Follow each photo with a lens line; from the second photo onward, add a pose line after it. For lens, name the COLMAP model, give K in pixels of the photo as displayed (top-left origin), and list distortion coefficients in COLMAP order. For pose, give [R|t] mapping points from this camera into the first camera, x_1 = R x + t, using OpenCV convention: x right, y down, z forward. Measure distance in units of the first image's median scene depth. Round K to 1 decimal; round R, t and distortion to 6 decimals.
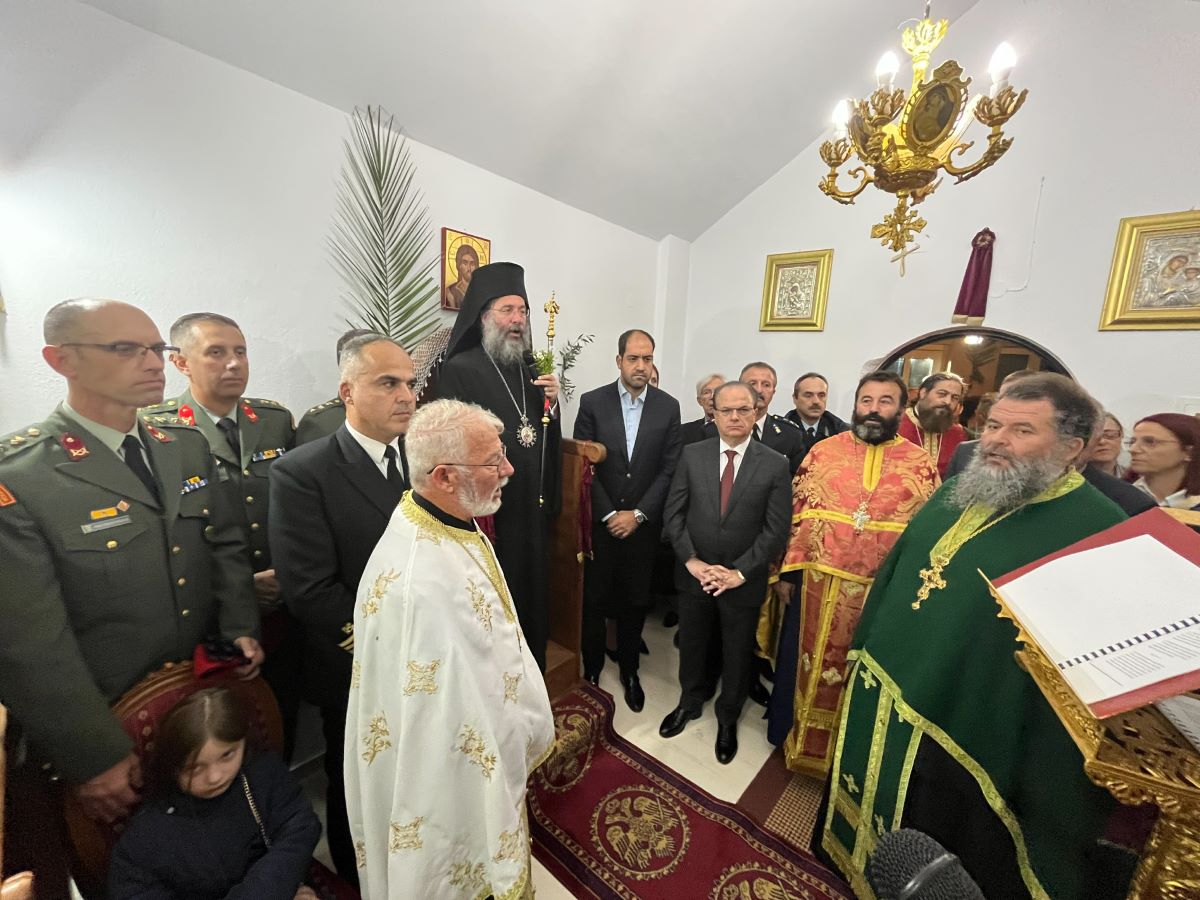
lens RADIAL K [[487.3, 0, 592.6], [0, 487.3, 449.7], [0, 0, 1]] dist [0.002044, 0.000377]
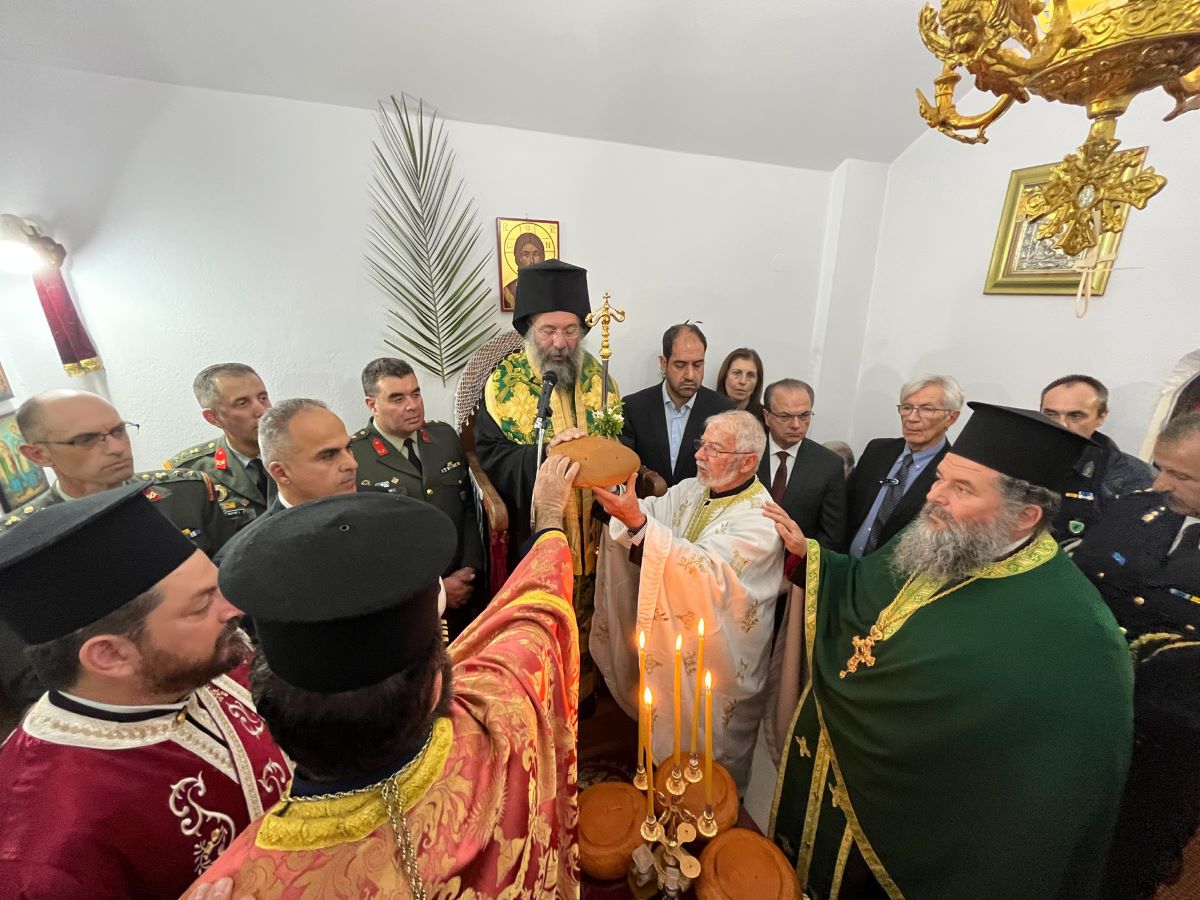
lens RADIAL K [[474.2, 0, 597.0], [0, 474.2, 481.2], [0, 0, 1]] dist [-0.047886, 0.020694]
pose [[0.897265, 0.119717, -0.424950, 0.263481], [-0.032514, 0.977838, 0.206823, -0.165101], [0.440293, -0.171758, 0.881273, 0.245676]]
